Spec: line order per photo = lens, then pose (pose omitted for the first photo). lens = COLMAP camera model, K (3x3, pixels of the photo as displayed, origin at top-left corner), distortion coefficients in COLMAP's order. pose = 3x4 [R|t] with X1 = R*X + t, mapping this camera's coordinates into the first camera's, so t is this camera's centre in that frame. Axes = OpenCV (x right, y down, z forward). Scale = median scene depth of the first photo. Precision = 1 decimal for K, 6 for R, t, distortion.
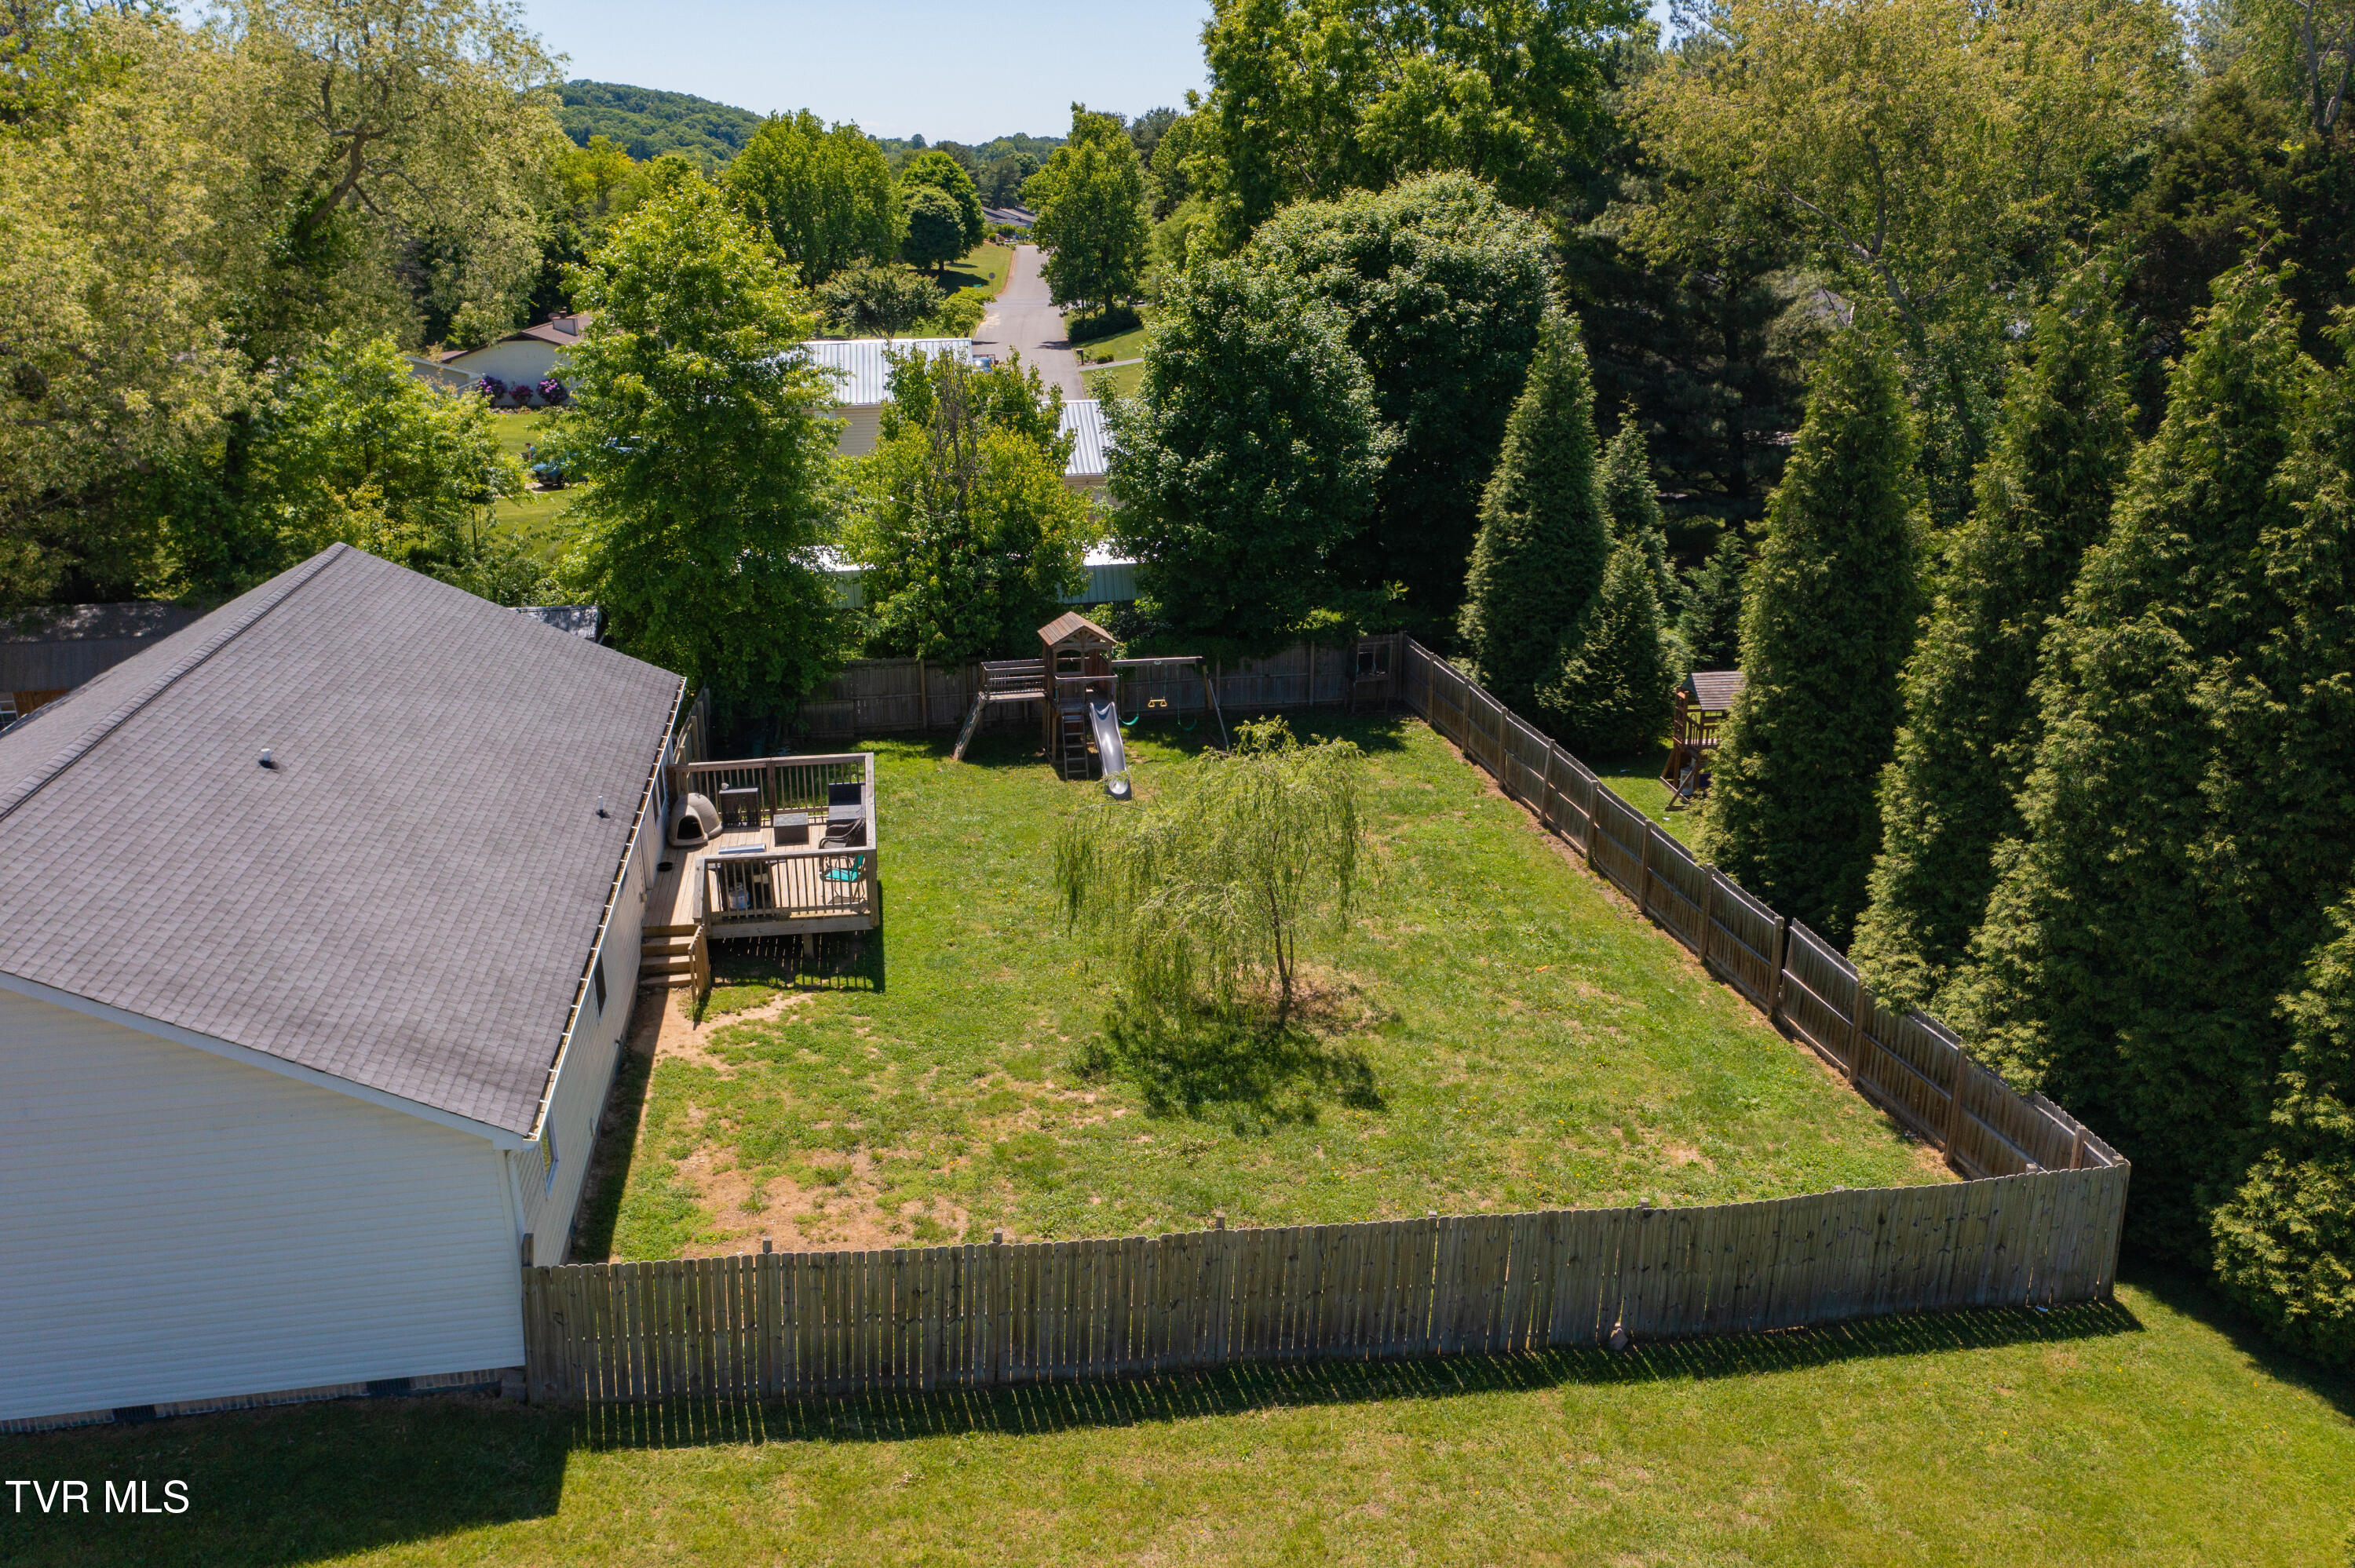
lens RADIAL K [[1873.4, 0, 1189.1], [0, 1873.4, 779.0], [0, 0, 1]] dist [-0.000636, 0.001219]
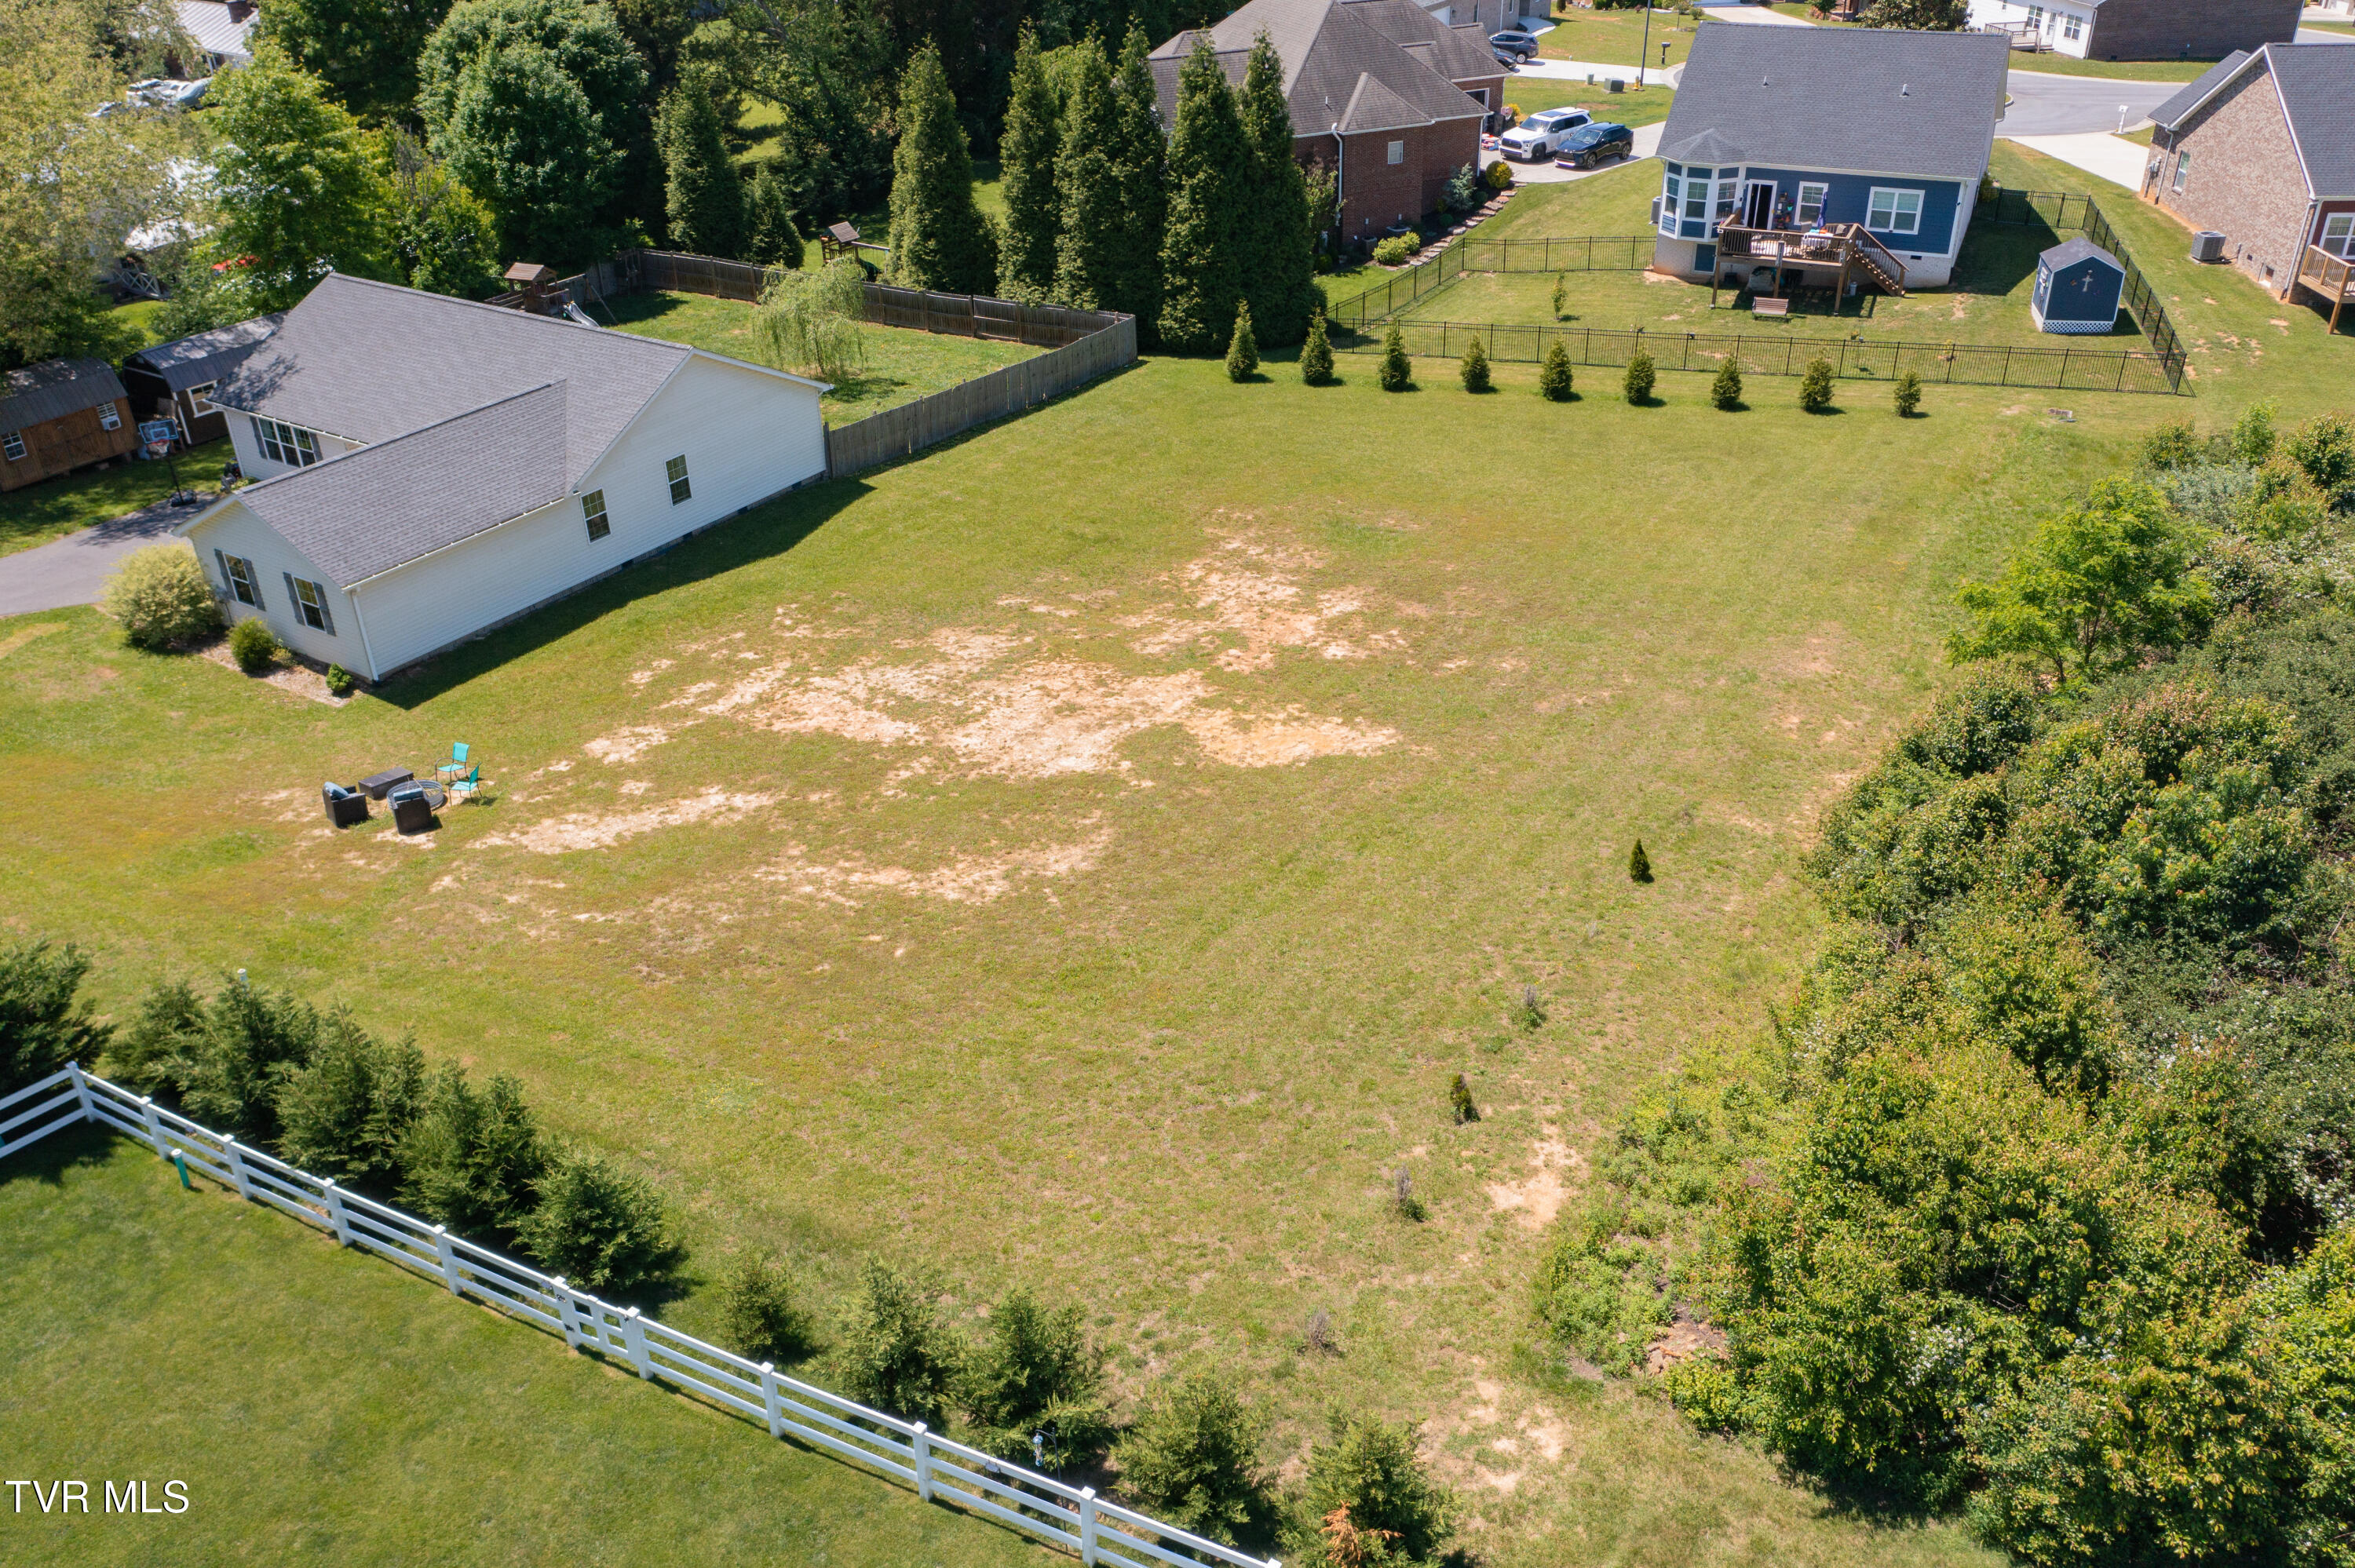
lens RADIAL K [[1873.4, 0, 1180.3], [0, 1873.4, 779.9], [0, 0, 1]] dist [-0.000636, 0.001219]
pose [[0.672565, -0.374608, 0.638220, -1.752340], [0.249234, 0.926694, 0.281284, 0.045746], [-0.696806, -0.030116, 0.716628, -1.382196]]
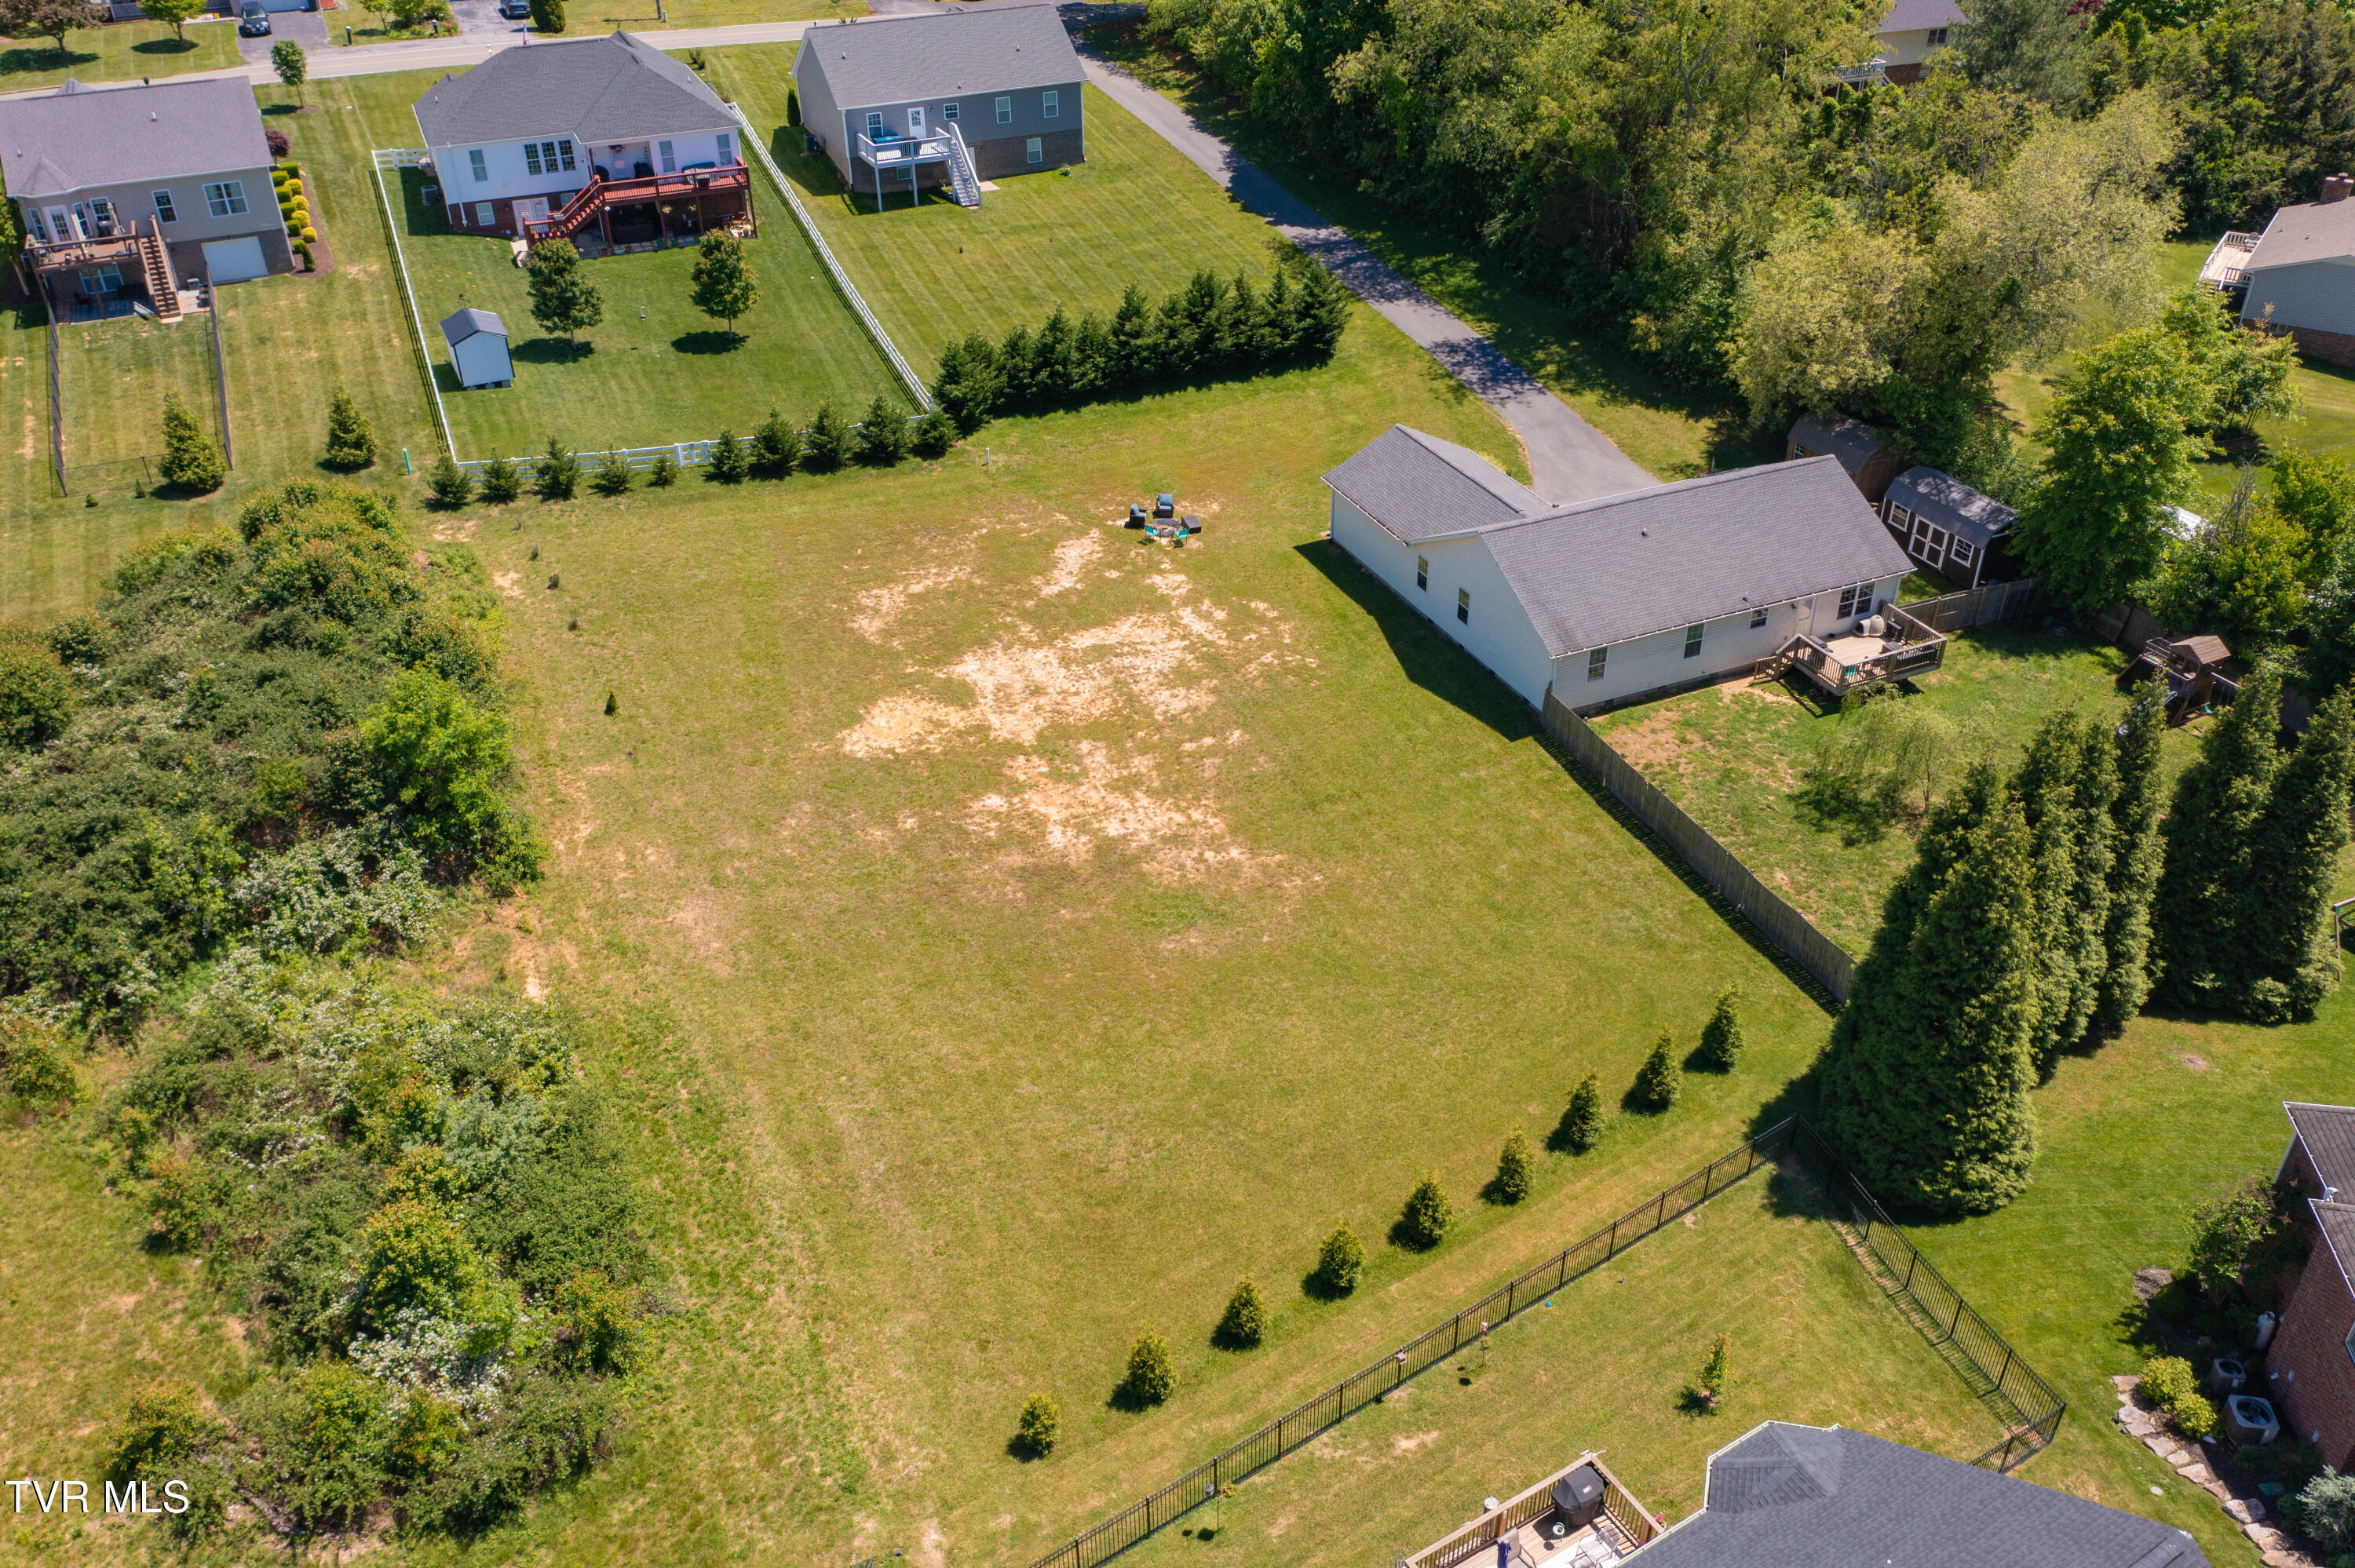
lens RADIAL K [[1873.4, 0, 1170.4], [0, 1873.4, 780.1], [0, 0, 1]] dist [-0.000636, 0.001219]
pose [[0.242900, 0.529547, -0.812760, 2.016453], [-0.295878, 0.838372, 0.457809, -0.833823], [0.923827, 0.129276, 0.360322, -0.786429]]
